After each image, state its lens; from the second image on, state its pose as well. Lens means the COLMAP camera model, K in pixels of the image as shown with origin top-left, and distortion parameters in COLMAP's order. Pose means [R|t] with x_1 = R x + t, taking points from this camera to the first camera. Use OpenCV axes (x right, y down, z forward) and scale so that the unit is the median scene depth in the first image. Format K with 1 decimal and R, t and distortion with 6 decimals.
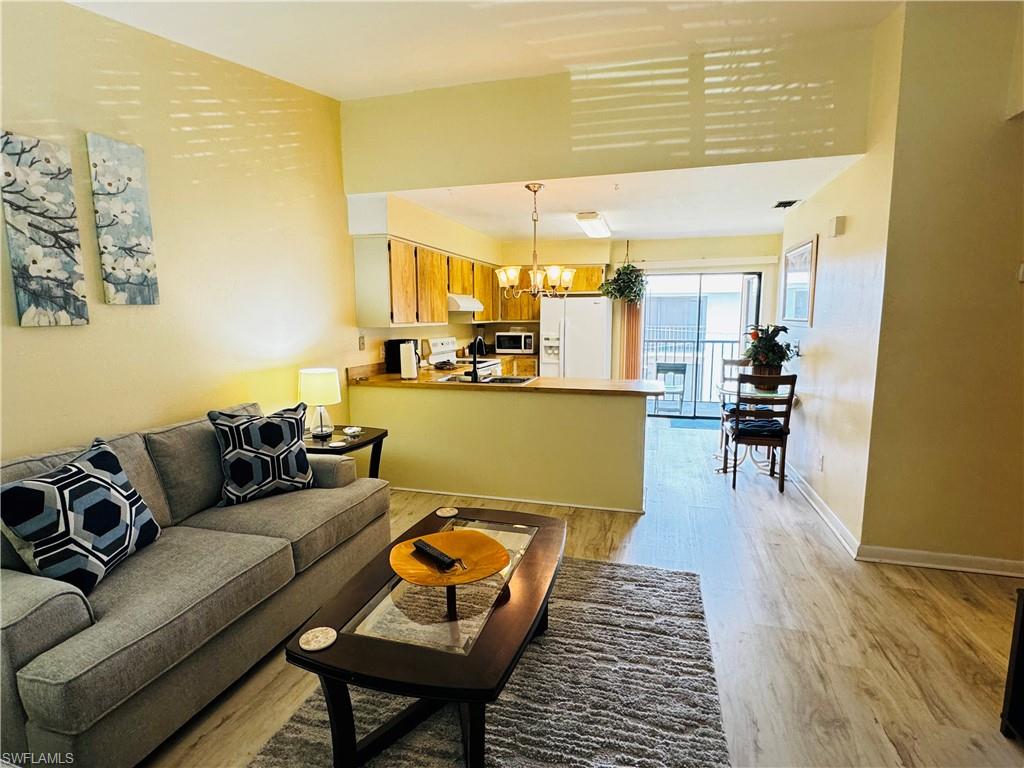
lens RADIAL K [[522.0, 0, 509.8], [0, 522.0, 385.3], [0, 0, 1]] dist [-0.003979, 0.000984]
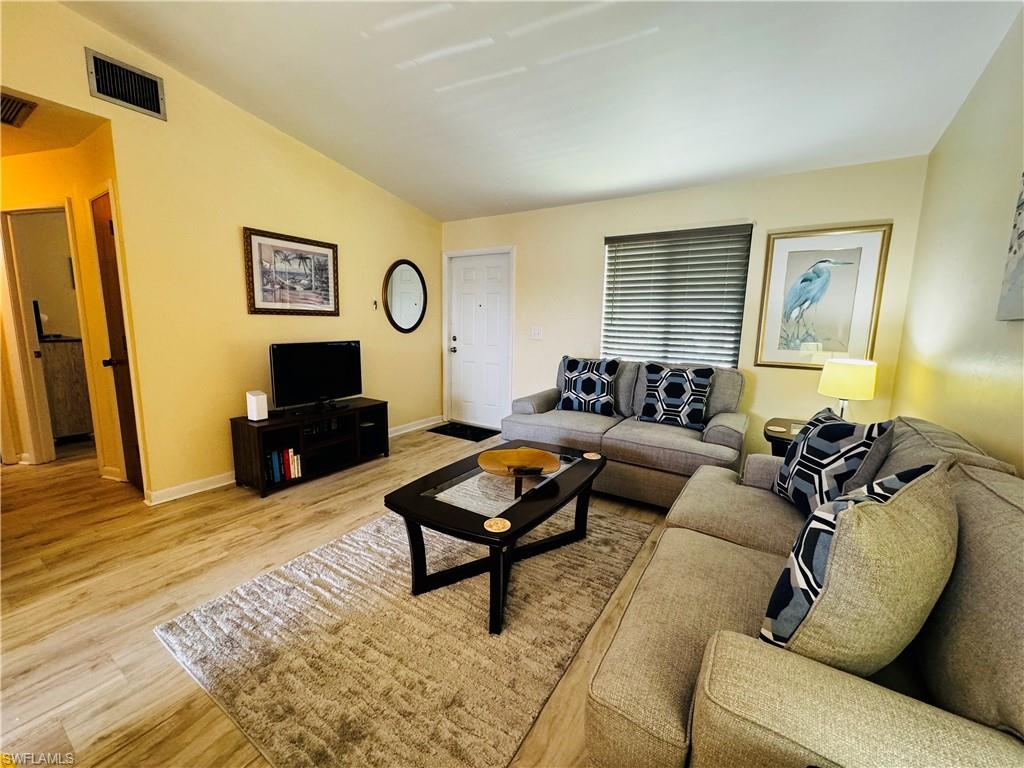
lens RADIAL K [[409.9, 0, 511.6], [0, 409.9, 384.5], [0, 0, 1]] dist [-0.003710, 0.001101]
pose [[-0.957680, -0.060363, 0.281433, -0.292502], [0.020768, 0.960723, 0.276732, -0.132784], [-0.287083, 0.270866, -0.918812, 1.452069]]
